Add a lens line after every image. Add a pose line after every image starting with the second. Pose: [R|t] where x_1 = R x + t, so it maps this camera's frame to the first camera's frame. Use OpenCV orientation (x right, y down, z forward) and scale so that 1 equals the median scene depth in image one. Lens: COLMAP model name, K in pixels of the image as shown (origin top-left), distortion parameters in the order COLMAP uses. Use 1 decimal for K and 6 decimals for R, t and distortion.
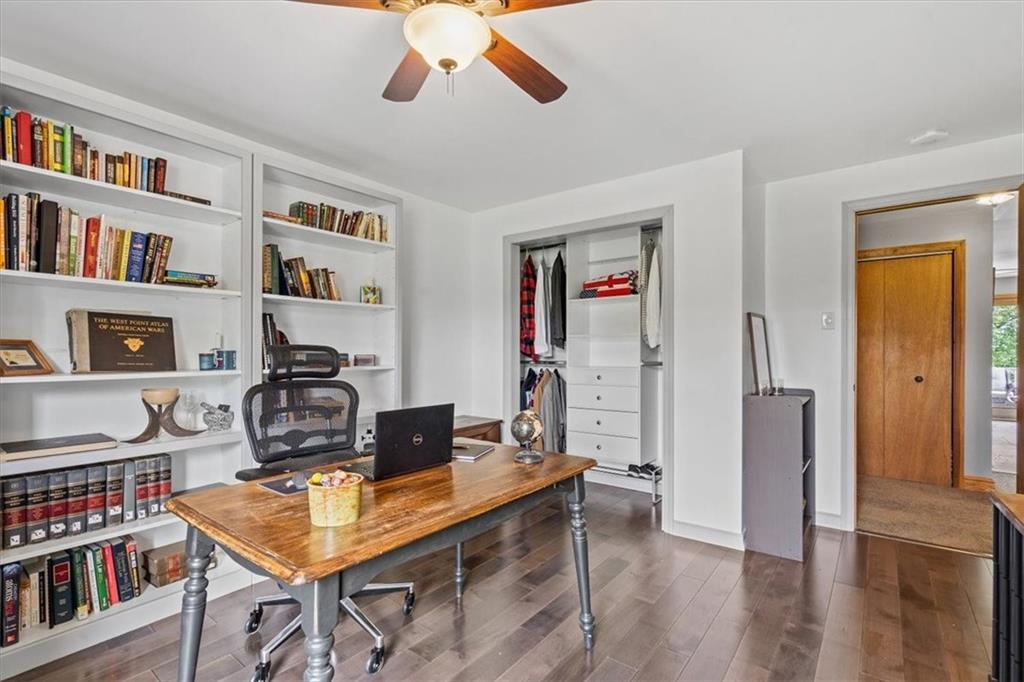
lens RADIAL K [[475.9, 0, 508.3], [0, 475.9, 349.6], [0, 0, 1]] dist [0.022016, 0.000103]
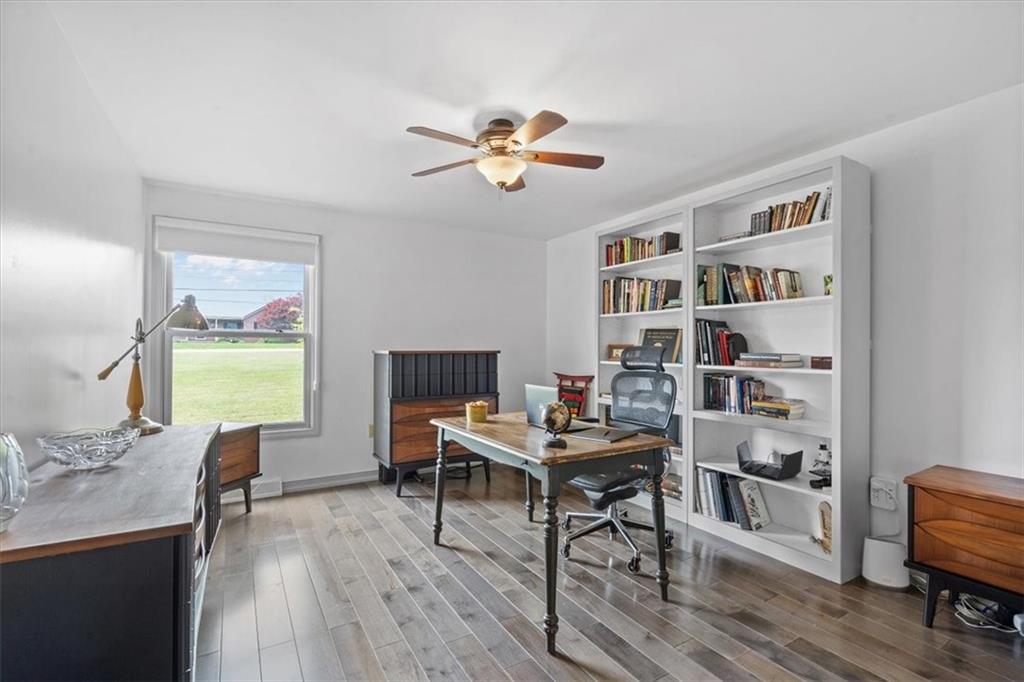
lens RADIAL K [[475.9, 0, 508.3], [0, 475.9, 349.6], [0, 0, 1]] dist [0.022016, 0.000103]
pose [[-0.370003, 0.002778, -0.929026, 0.775072], [-0.003472, 0.999984, 0.004373, -0.003550], [0.929024, 0.004844, -0.369987, 0.873511]]
